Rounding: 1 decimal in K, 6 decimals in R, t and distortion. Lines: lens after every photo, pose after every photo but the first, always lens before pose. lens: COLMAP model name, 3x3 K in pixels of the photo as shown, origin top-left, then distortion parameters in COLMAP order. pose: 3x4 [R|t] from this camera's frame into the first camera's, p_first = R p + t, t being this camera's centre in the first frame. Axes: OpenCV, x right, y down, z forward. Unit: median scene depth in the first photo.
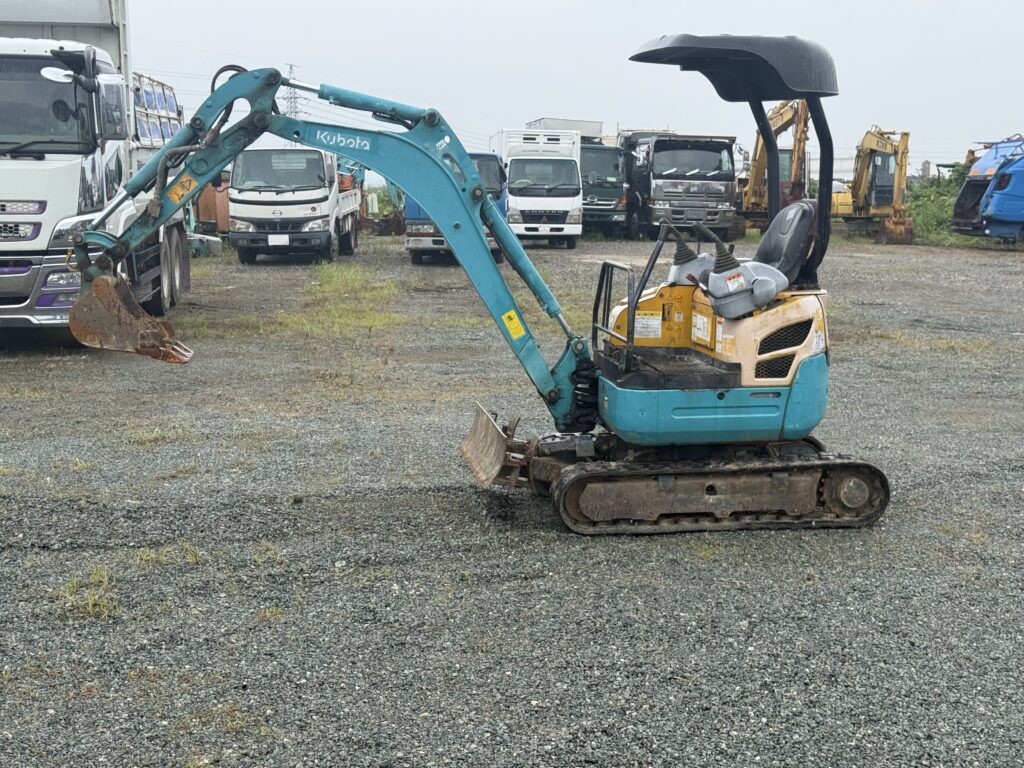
lens RADIAL K [[1427.3, 0, 512.0], [0, 1427.3, 384.0], [0, 0, 1]] dist [0.147563, -0.108781]
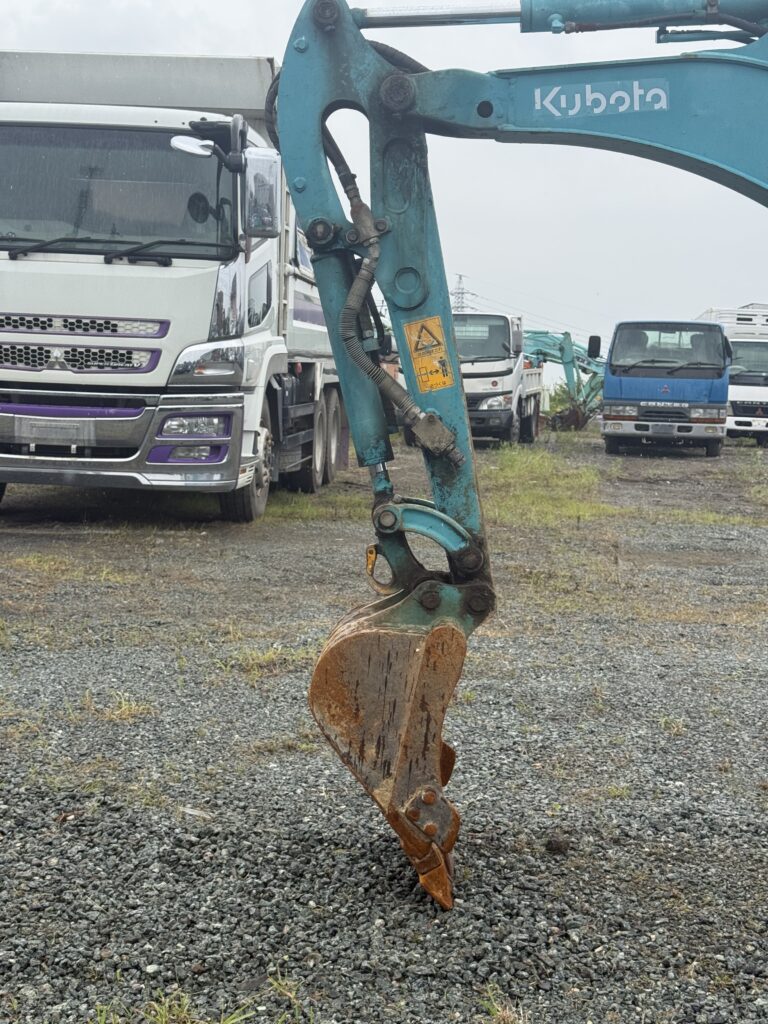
lens RADIAL K [[1427.3, 0, 383.2], [0, 1427.3, 500.3], [0, 0, 1]] dist [0.147563, -0.108781]
pose [[0.979842, 0.046998, -0.194165, -0.044346], [-0.059831, 0.996357, -0.060765, 0.002632], [0.190602, 0.071157, 0.979085, 0.205702]]
